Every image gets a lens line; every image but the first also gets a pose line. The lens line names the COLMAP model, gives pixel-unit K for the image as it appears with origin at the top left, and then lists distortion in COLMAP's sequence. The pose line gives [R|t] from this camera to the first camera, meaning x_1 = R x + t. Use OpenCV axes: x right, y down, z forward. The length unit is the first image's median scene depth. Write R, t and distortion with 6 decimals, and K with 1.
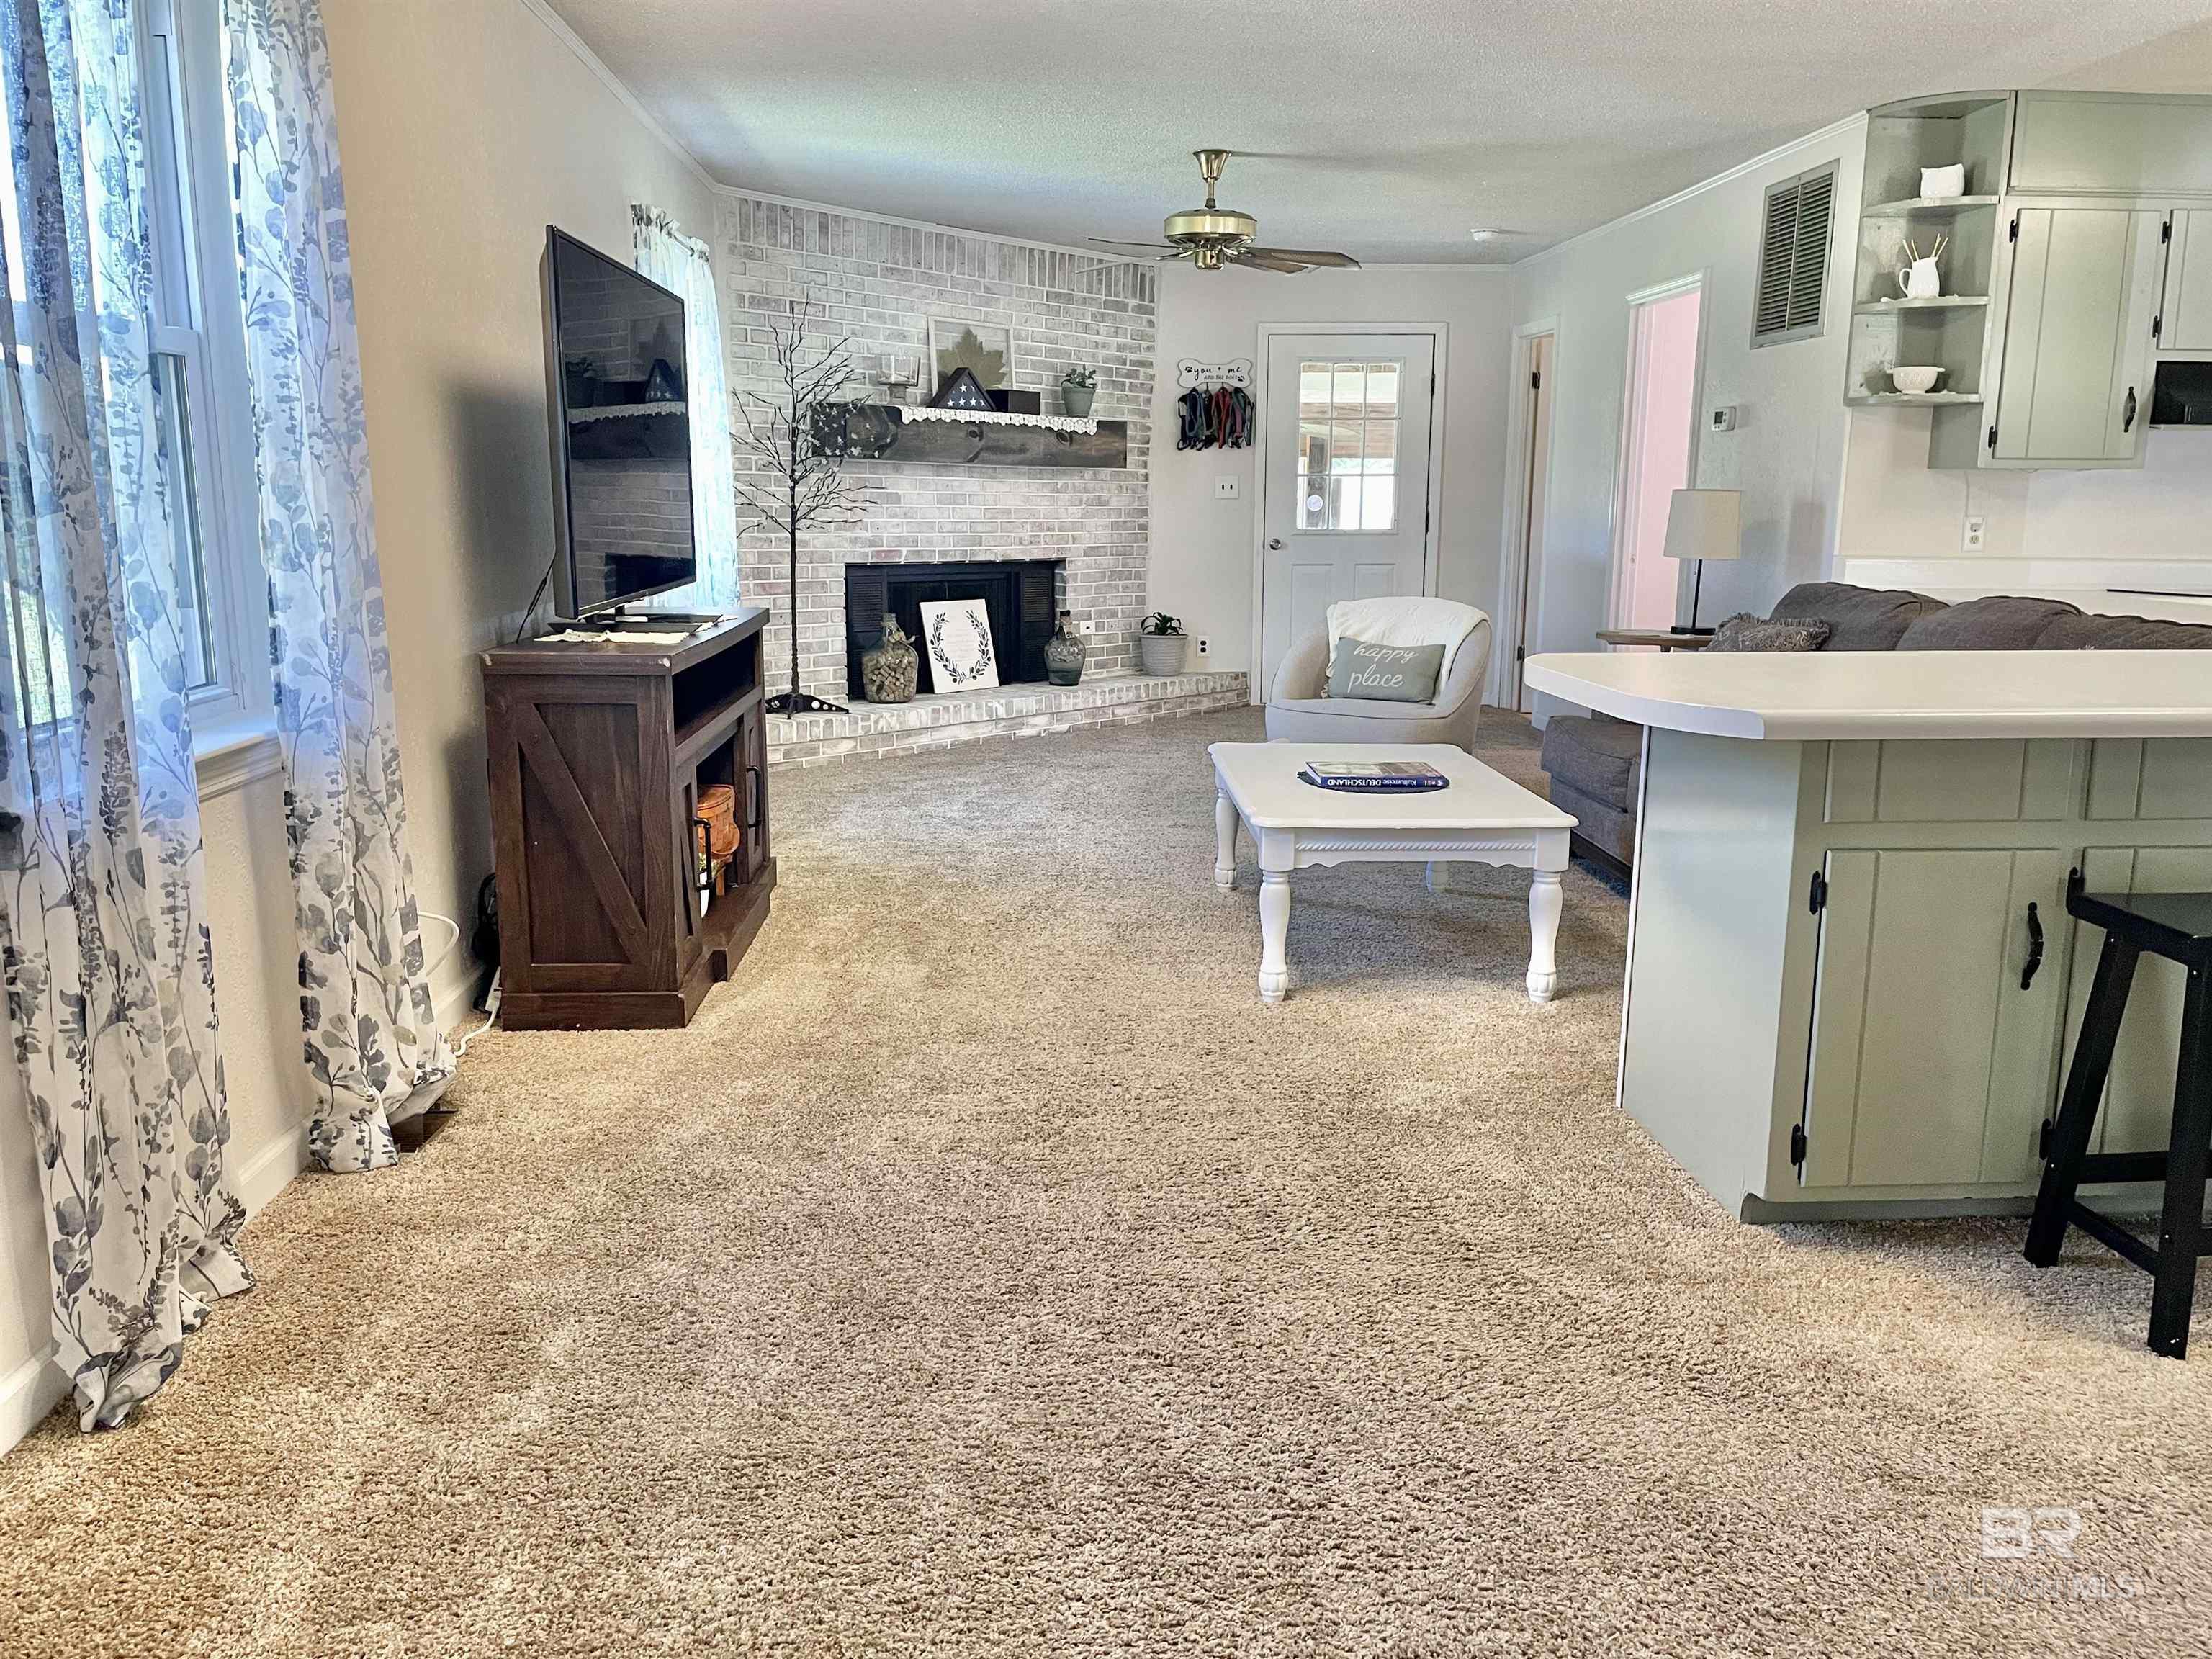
lens RADIAL K [[1686.4, 0, 1108.5], [0, 1686.4, 842.0], [0, 0, 1]] dist [0.042595, -0.002305]
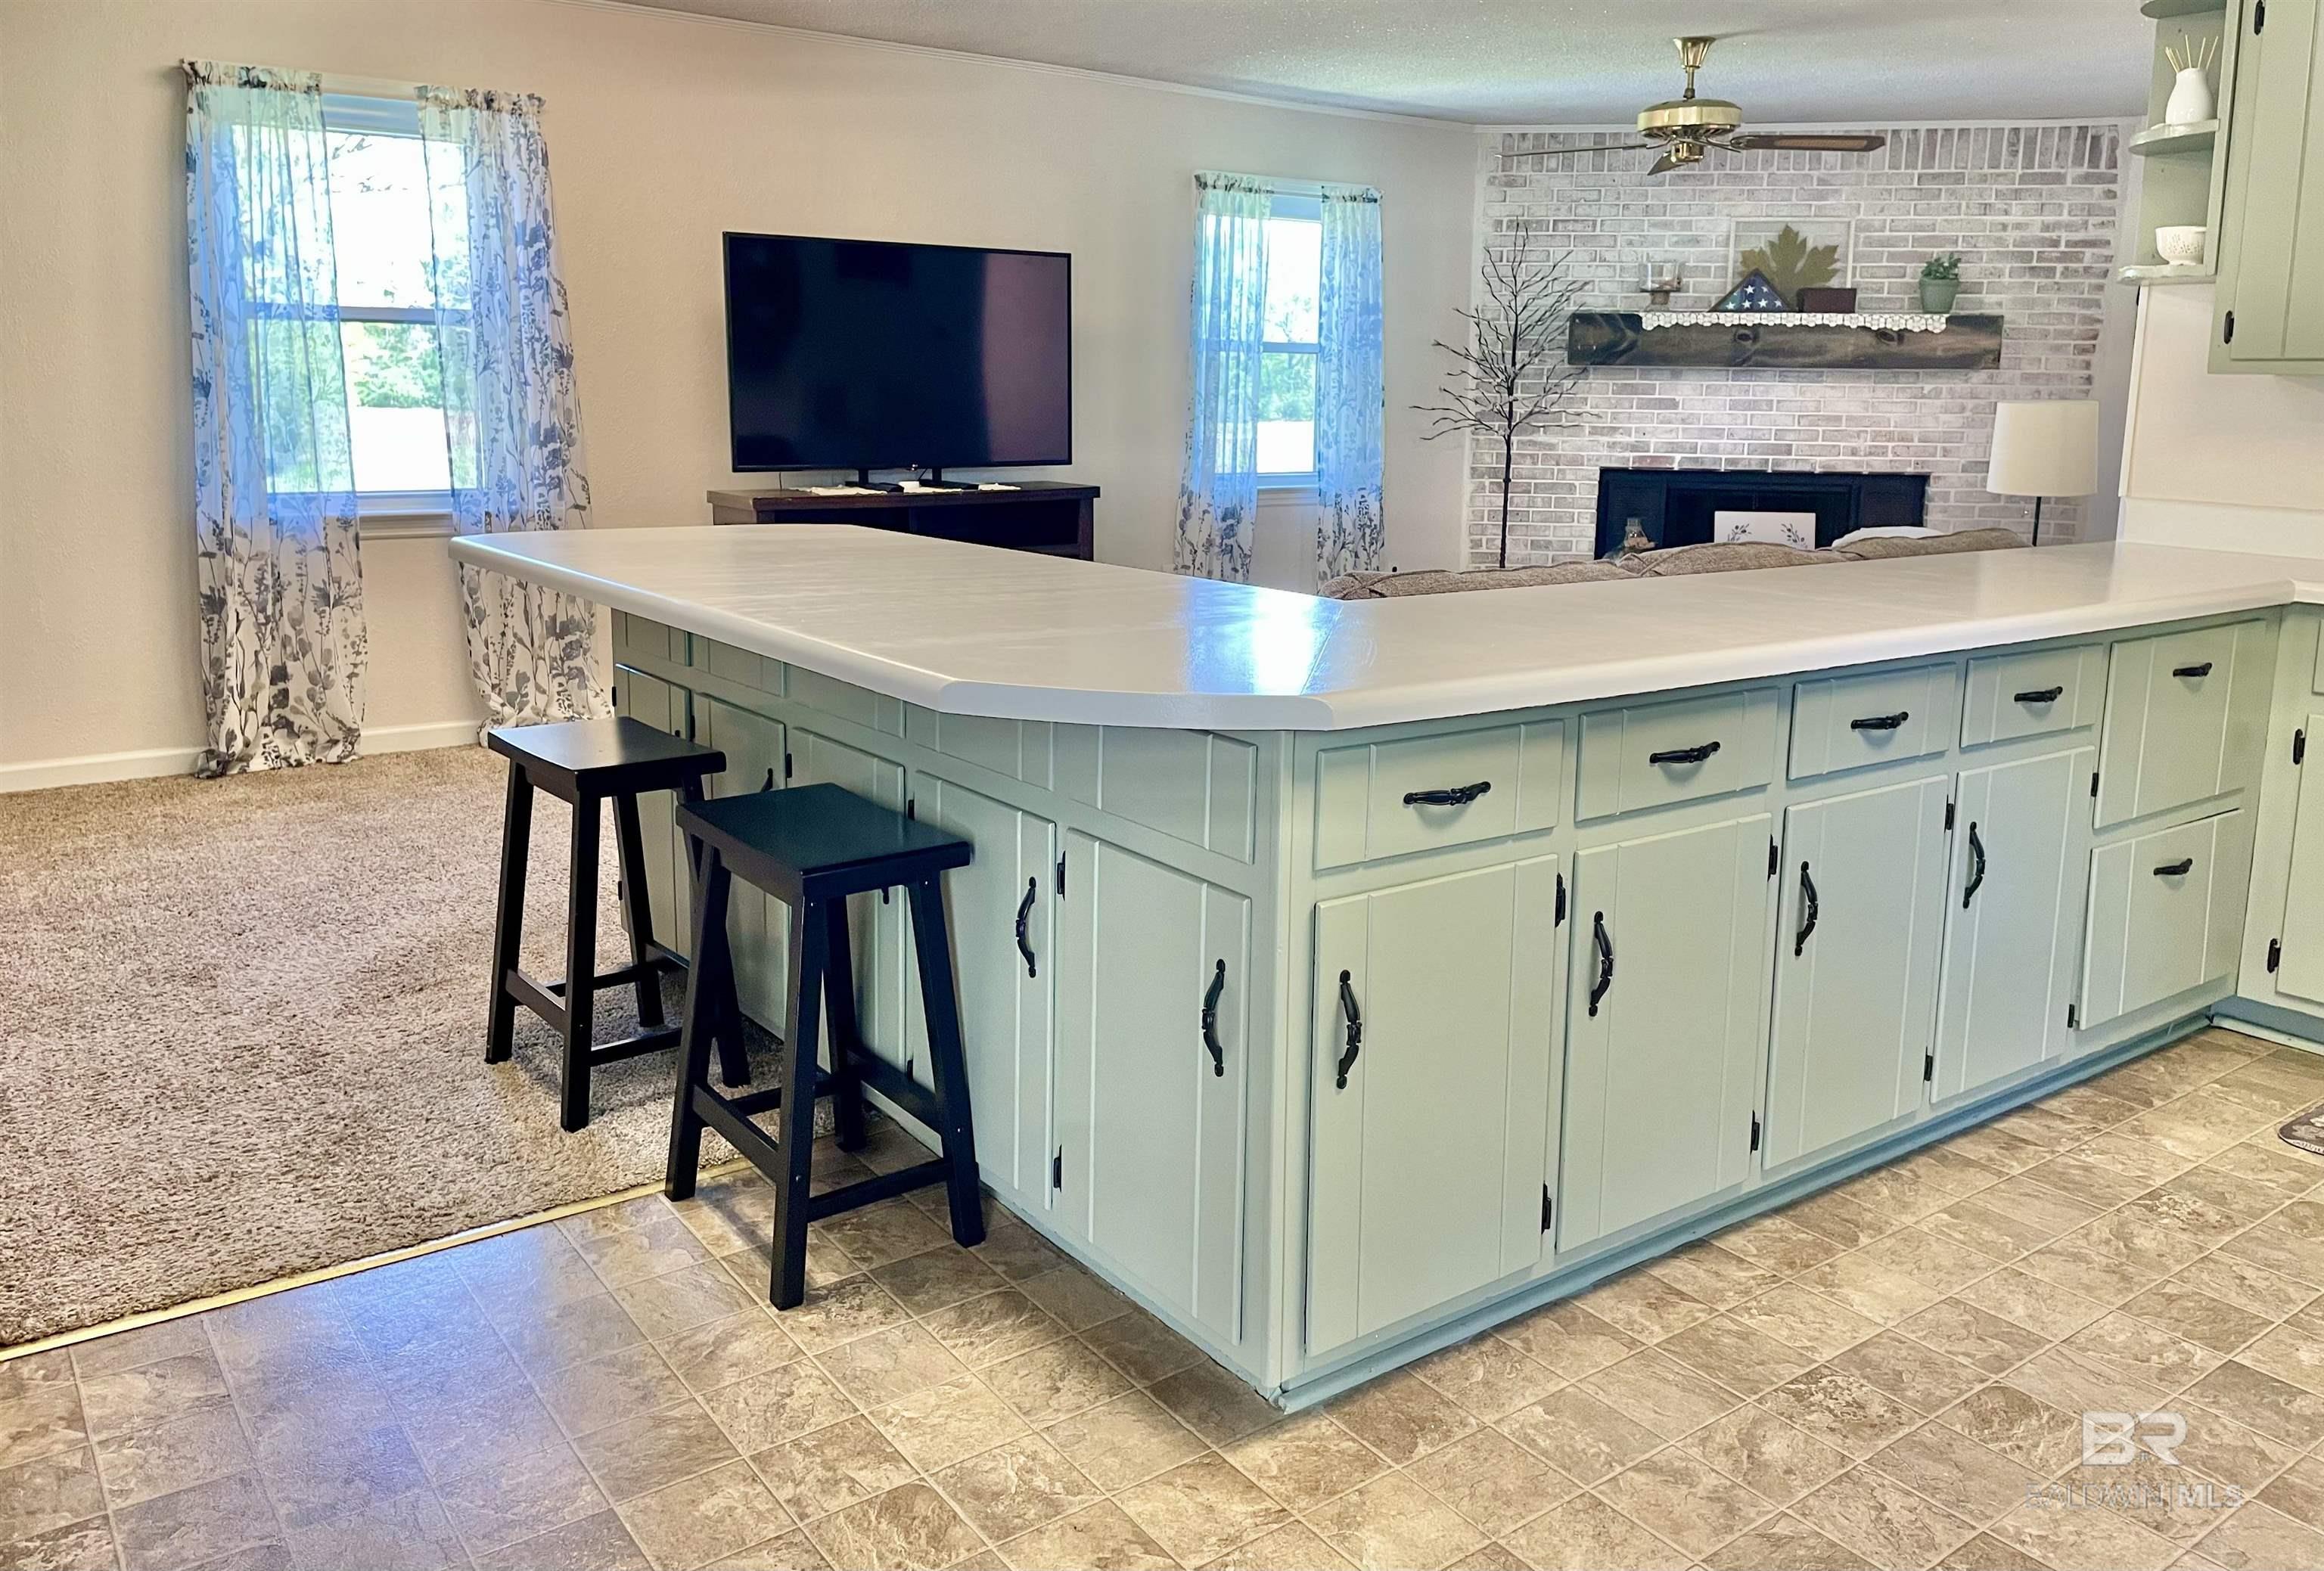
lens RADIAL K [[1770.4, 0, 1163.1], [0, 1770.4, 769.0], [0, 0, 1]] dist [-0.011367, -0.002749]
pose [[0.537495, 0.171313, -0.825682, 0.595477], [-0.168770, 0.981190, 0.093714, -0.038730], [0.826206, 0.088980, 0.556297, 0.188869]]
